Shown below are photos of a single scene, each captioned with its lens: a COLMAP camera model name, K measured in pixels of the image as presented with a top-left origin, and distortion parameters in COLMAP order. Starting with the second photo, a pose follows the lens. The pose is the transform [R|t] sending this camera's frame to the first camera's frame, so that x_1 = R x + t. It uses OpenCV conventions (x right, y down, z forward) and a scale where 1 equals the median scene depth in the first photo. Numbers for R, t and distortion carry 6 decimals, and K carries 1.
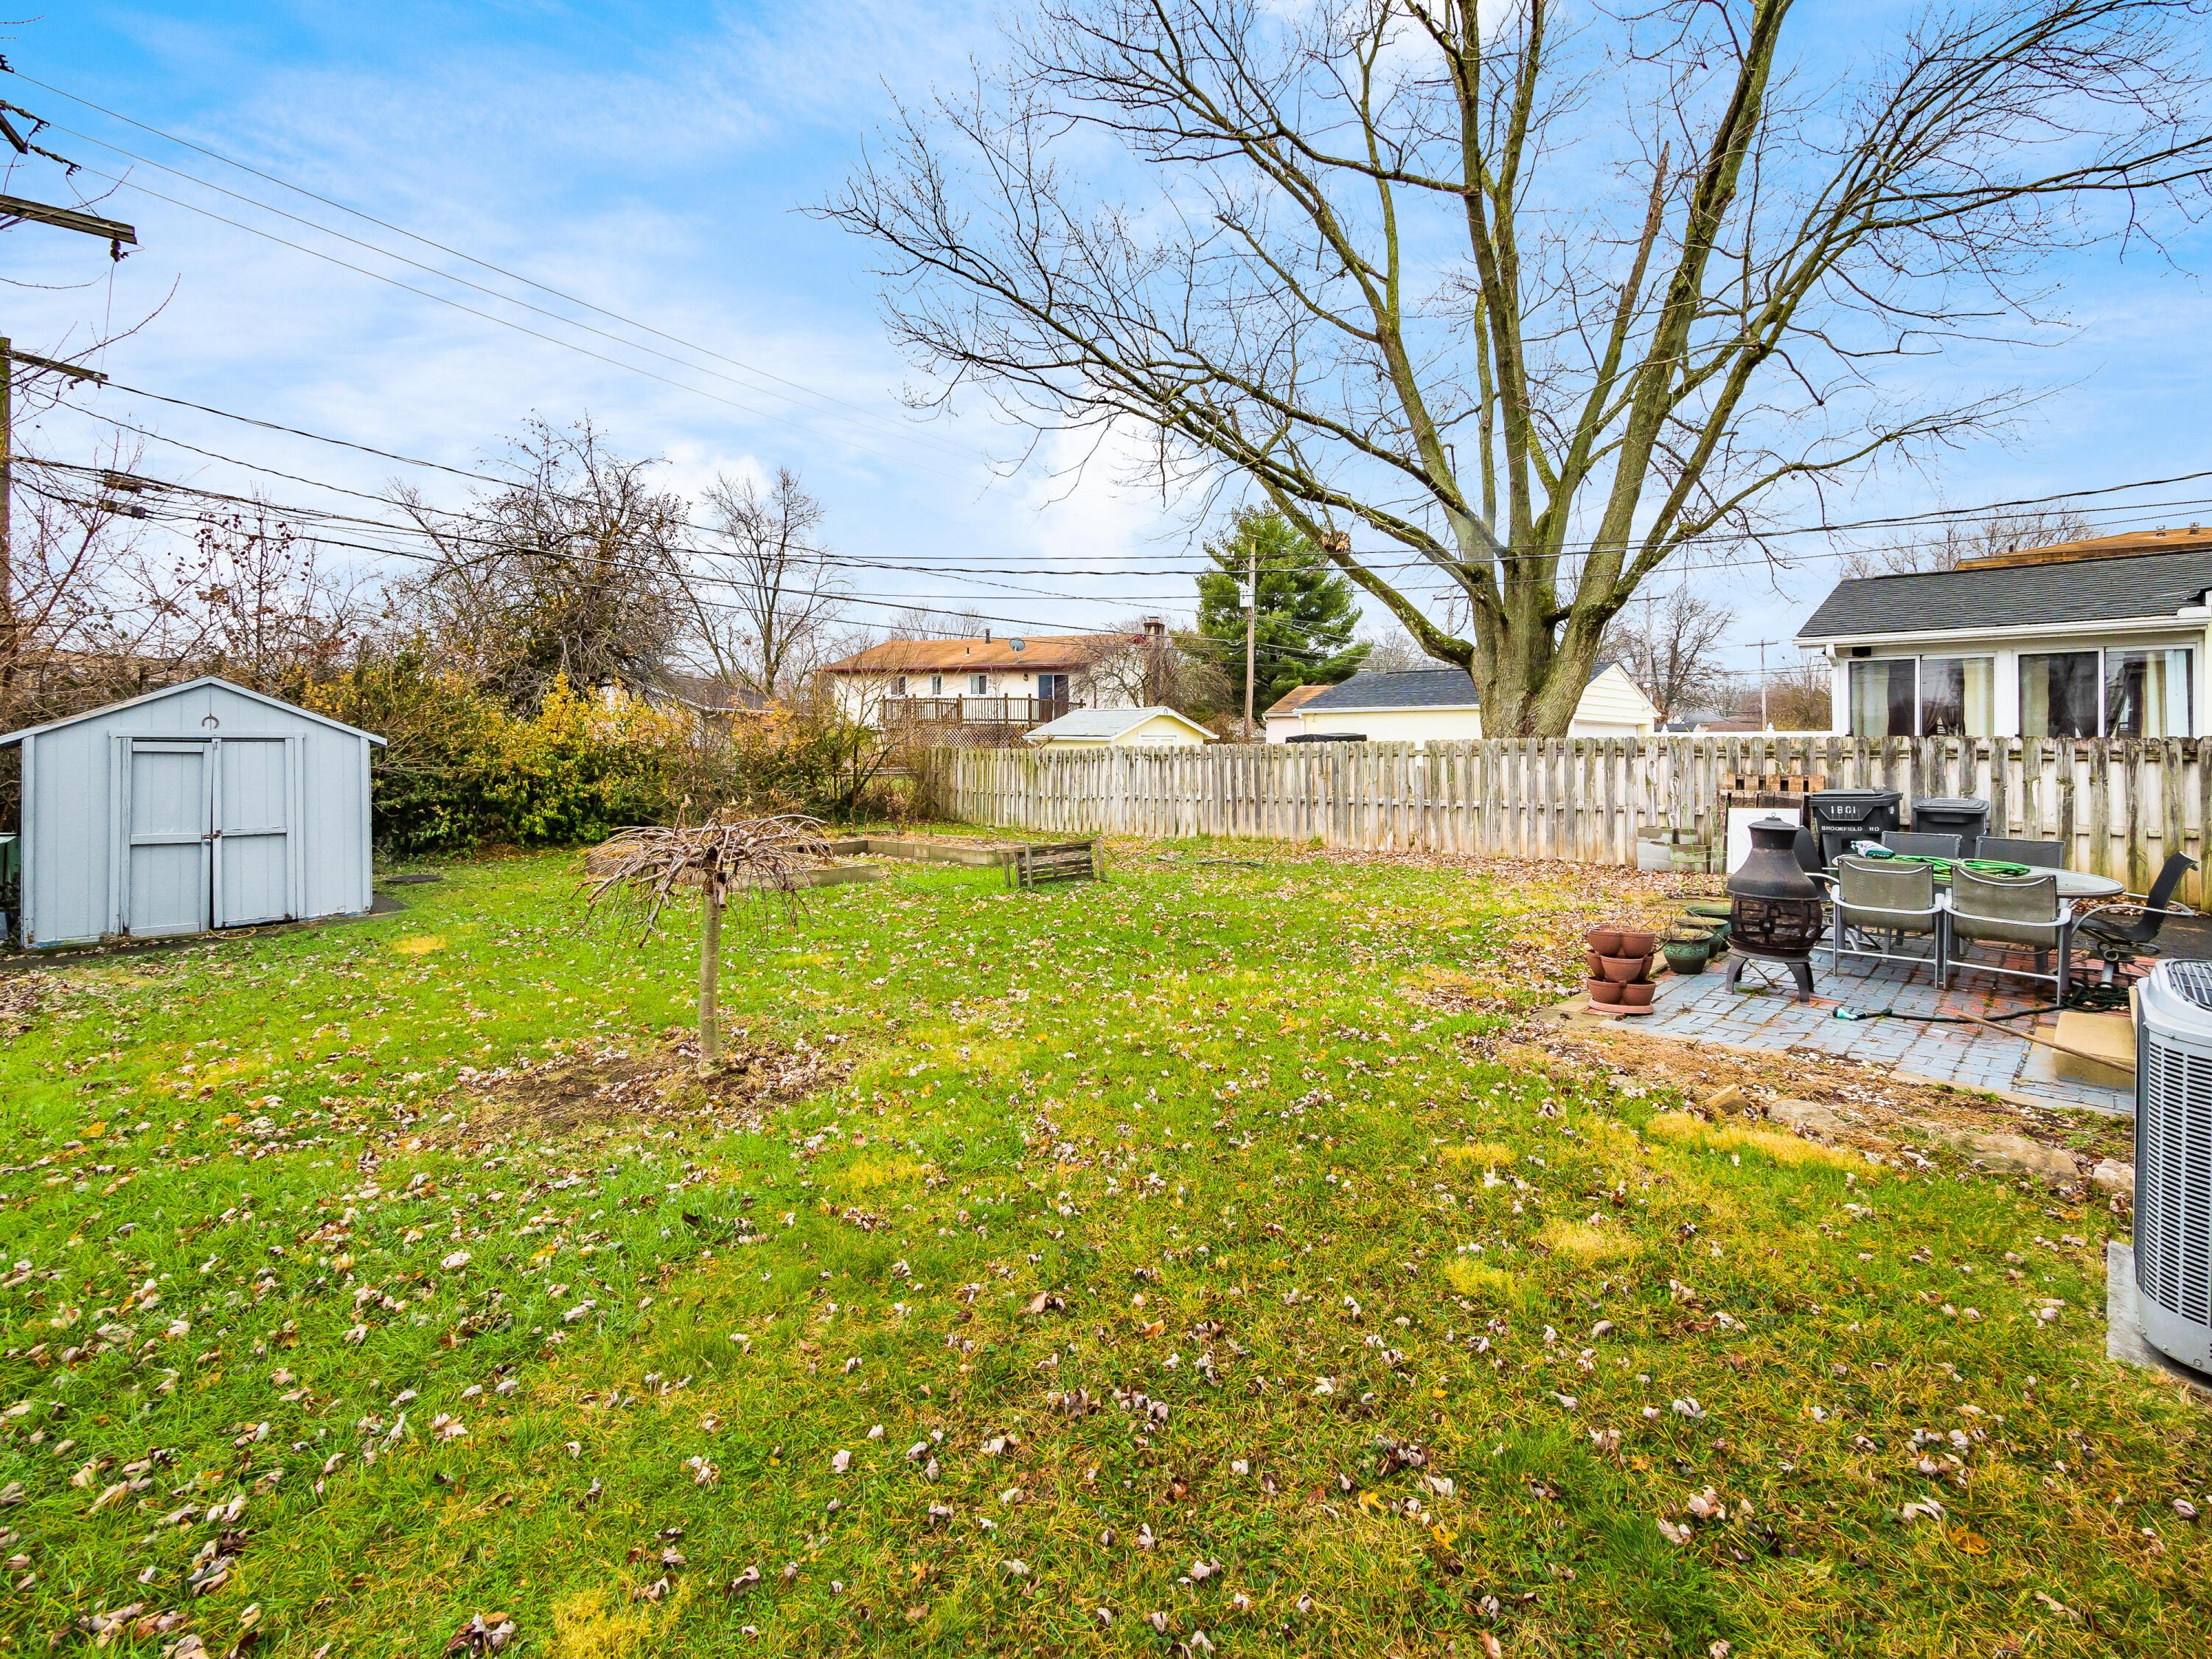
lens RADIAL K [[1019.8, 0, 1126.8], [0, 1019.8, 790.0], [0, 0, 1]] dist [-0.001407, -0.000268]
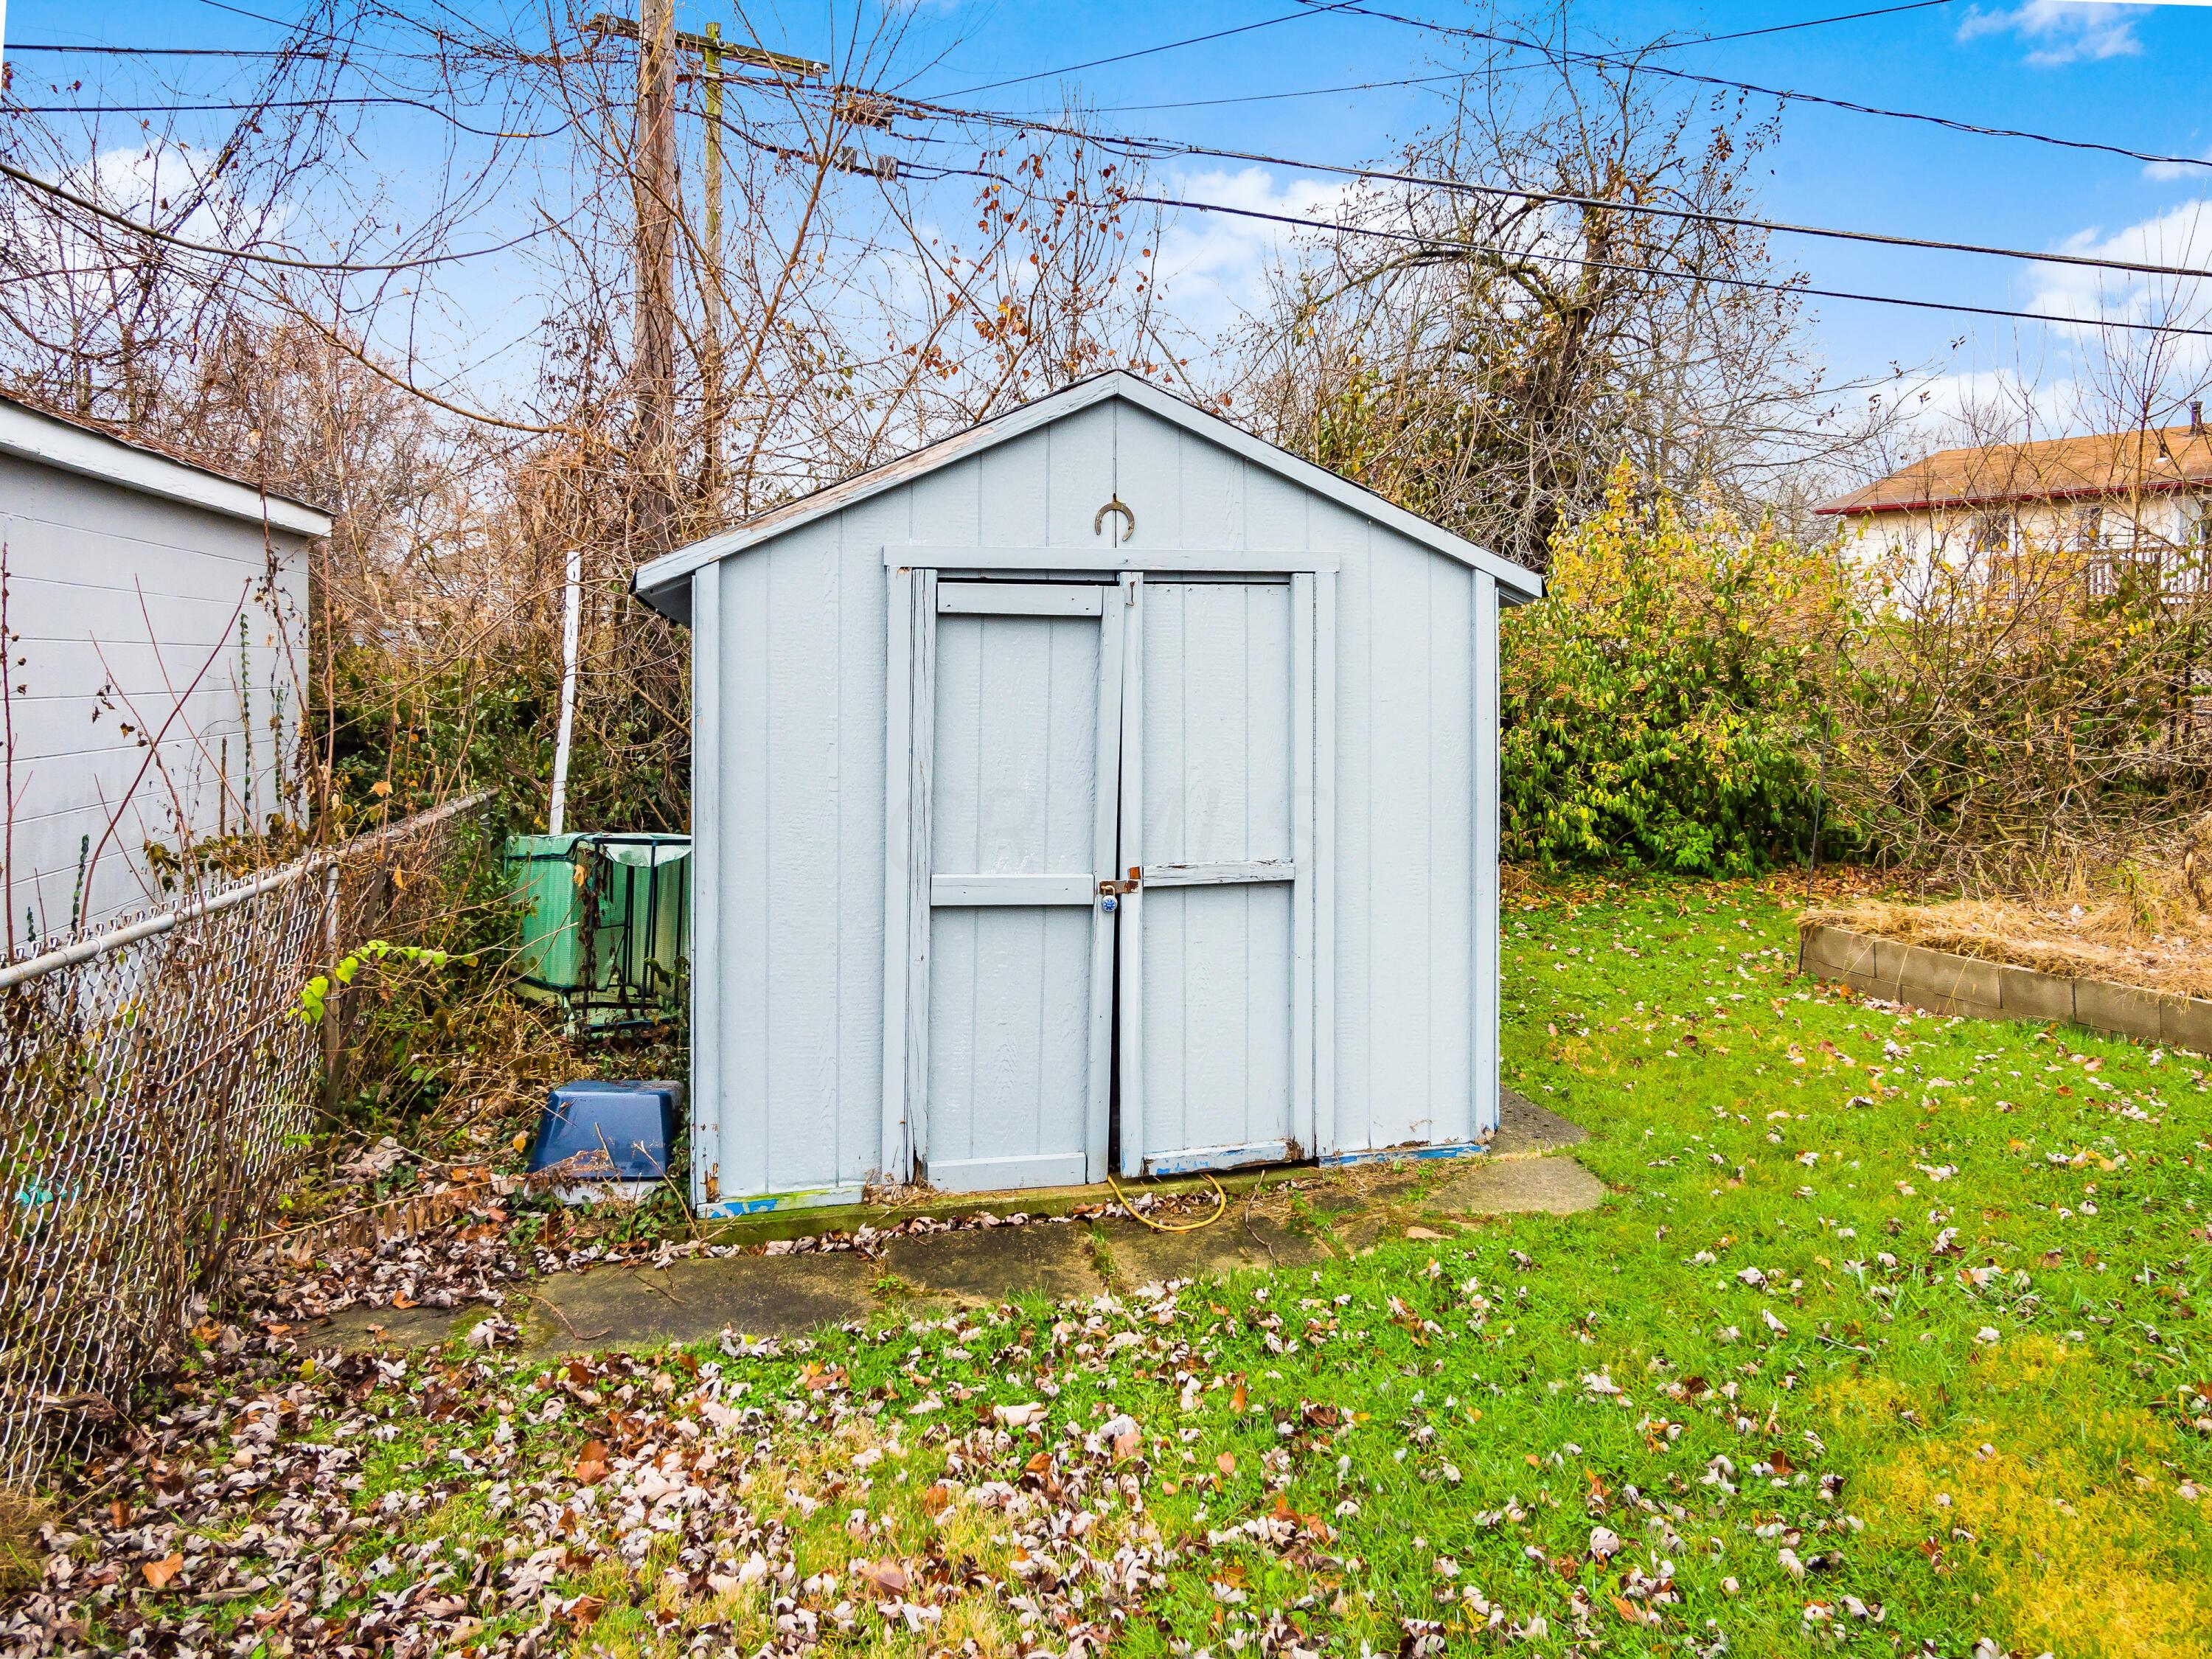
lens RADIAL K [[1547.5, 0, 1105.5], [0, 1547.5, 828.3], [0, 0, 1]] dist [-0.000361, 0.000239]
pose [[0.826707, 0.045758, -0.560769, -0.631028], [-0.014505, 0.998089, 0.060059, -0.000279], [0.562445, -0.041517, 0.825791, 0.600835]]
